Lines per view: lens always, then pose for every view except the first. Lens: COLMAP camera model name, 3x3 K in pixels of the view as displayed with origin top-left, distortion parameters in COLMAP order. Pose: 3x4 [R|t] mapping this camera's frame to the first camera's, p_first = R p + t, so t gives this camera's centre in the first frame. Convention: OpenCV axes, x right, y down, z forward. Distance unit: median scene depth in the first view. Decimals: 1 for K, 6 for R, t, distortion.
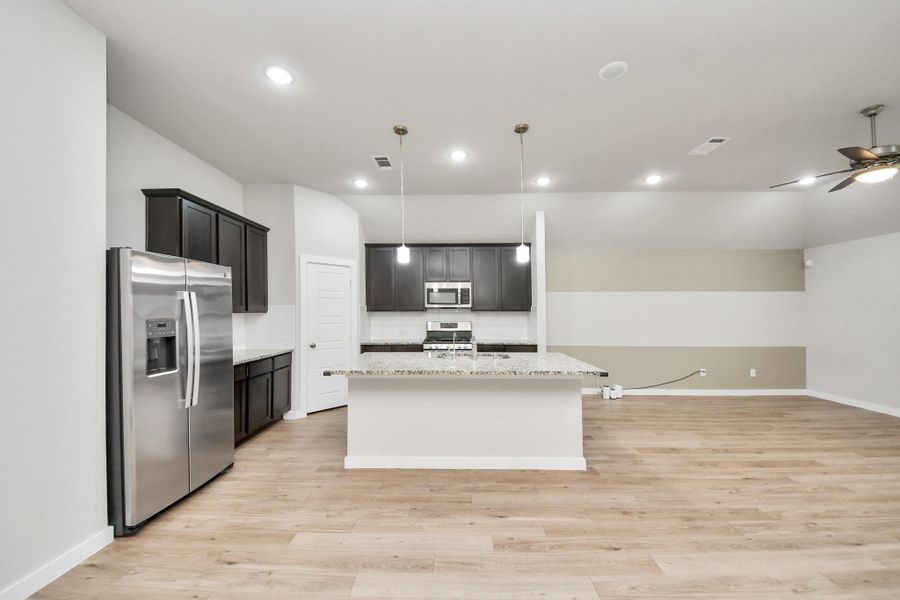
lens RADIAL K [[329.6, 0, 454.4], [0, 329.6, 305.5], [0, 0, 1]] dist [0.026776, -0.021230]
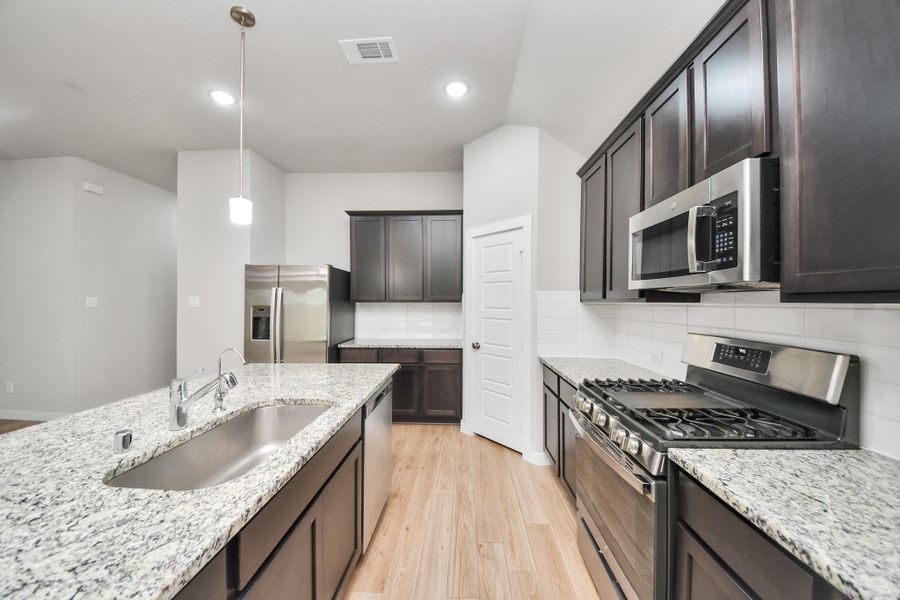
lens RADIAL K [[321.3, 0, 450.0], [0, 321.3, 300.0], [0, 0, 1]] dist [0.000422, 0.000023]
pose [[-0.043763, -0.002462, -0.999039, 0.486964], [0.017009, 0.999850, -0.003210, 0.026604], [0.998897, -0.017133, -0.043715, 1.537279]]
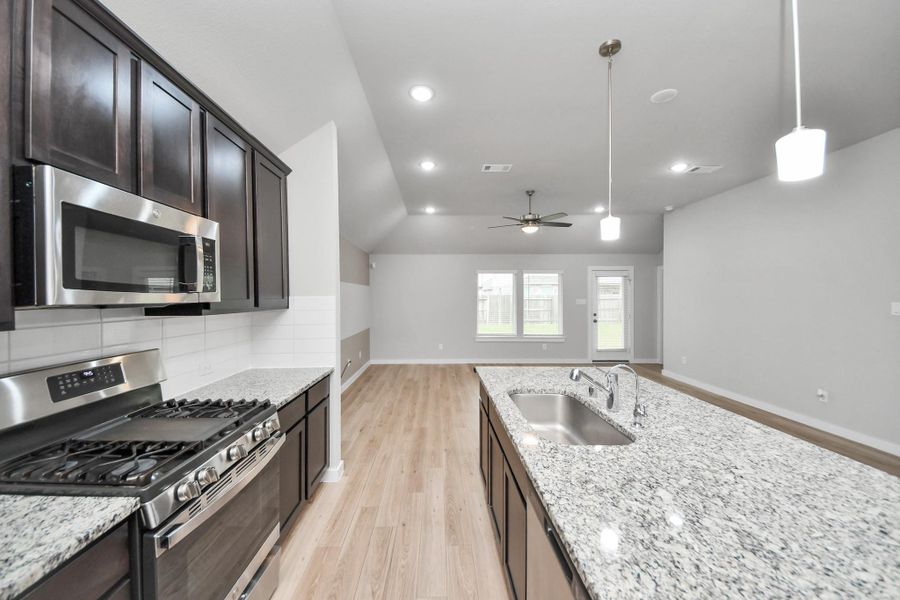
lens RADIAL K [[321.3, 0, 450.0], [0, 321.3, 300.0], [0, 0, 1]] dist [0.000422, 0.000023]
pose [[-0.017371, -0.007990, 0.999817, -0.499805], [-0.018419, 0.999801, 0.007670, -0.006819], [-0.999679, -0.018283, -0.017515, 1.458339]]
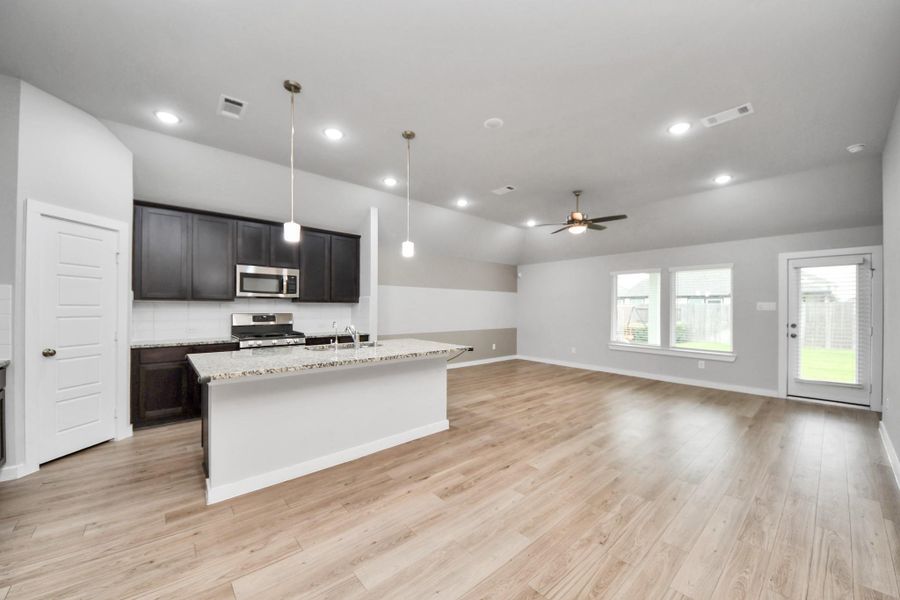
lens RADIAL K [[329.6, 0, 454.4], [0, 329.6, 305.5], [0, 0, 1]] dist [0.026776, -0.021230]
pose [[0.740257, 0.008354, 0.672272, -0.448022], [-0.019737, 0.999762, 0.009308, 0.021057], [-0.672034, -0.020159, 0.740246, 0.077495]]
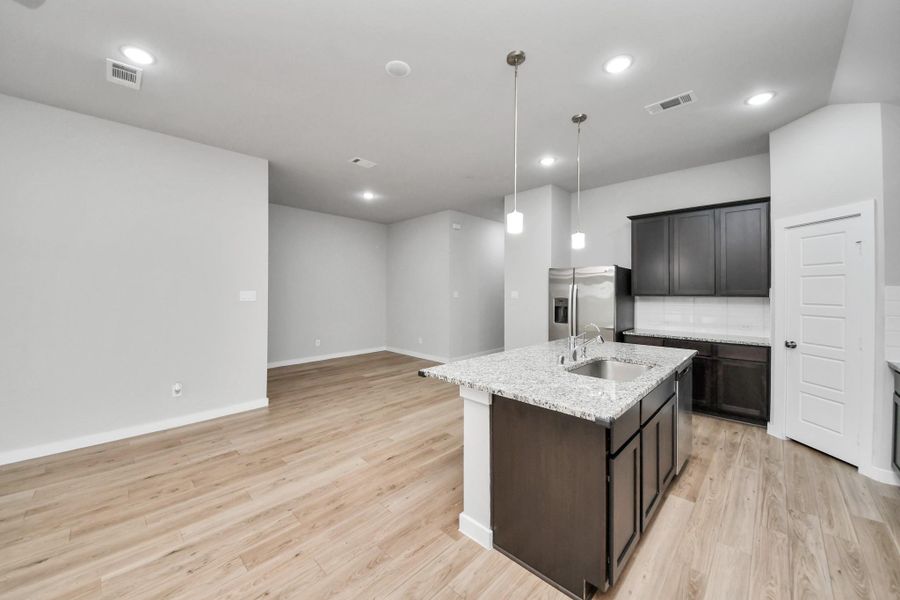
lens RADIAL K [[333.5, 0, 436.4], [0, 333.5, 289.2], [0, 0, 1]] dist [-0.008440, -0.005817]
pose [[-0.712004, -0.005448, -0.702154, 0.951915], [0.011889, 0.999733, -0.019813, 0.011885], [0.702075, -0.022454, -0.711749, 1.528835]]
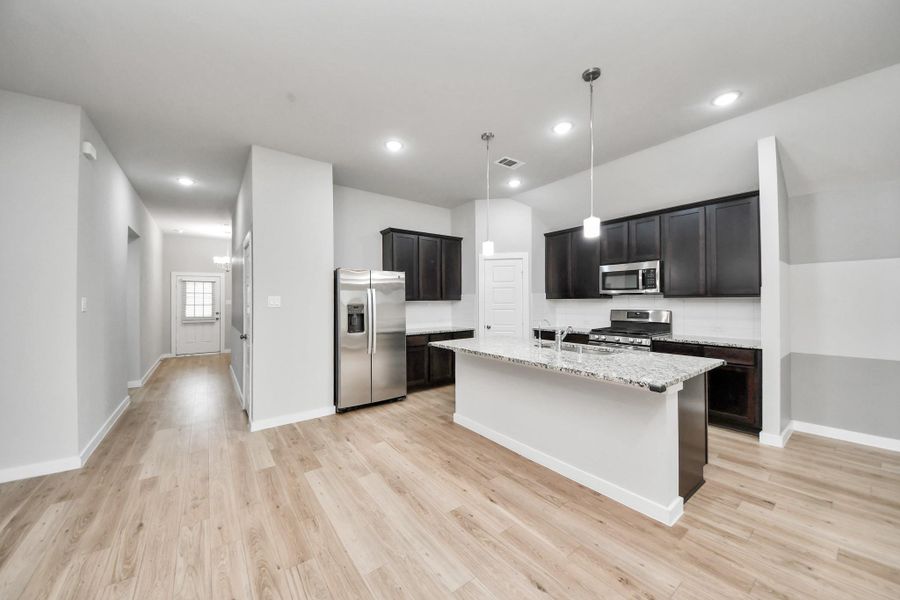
lens RADIAL K [[325.2, 0, 448.2], [0, 325.2, 295.6], [0, 0, 1]] dist [0.019202, -0.016791]
pose [[0.604005, -0.014688, -0.796845, 0.693352], [0.022472, 0.999747, -0.001395, 0.006170], [0.796663, -0.017064, 0.604182, 0.239595]]
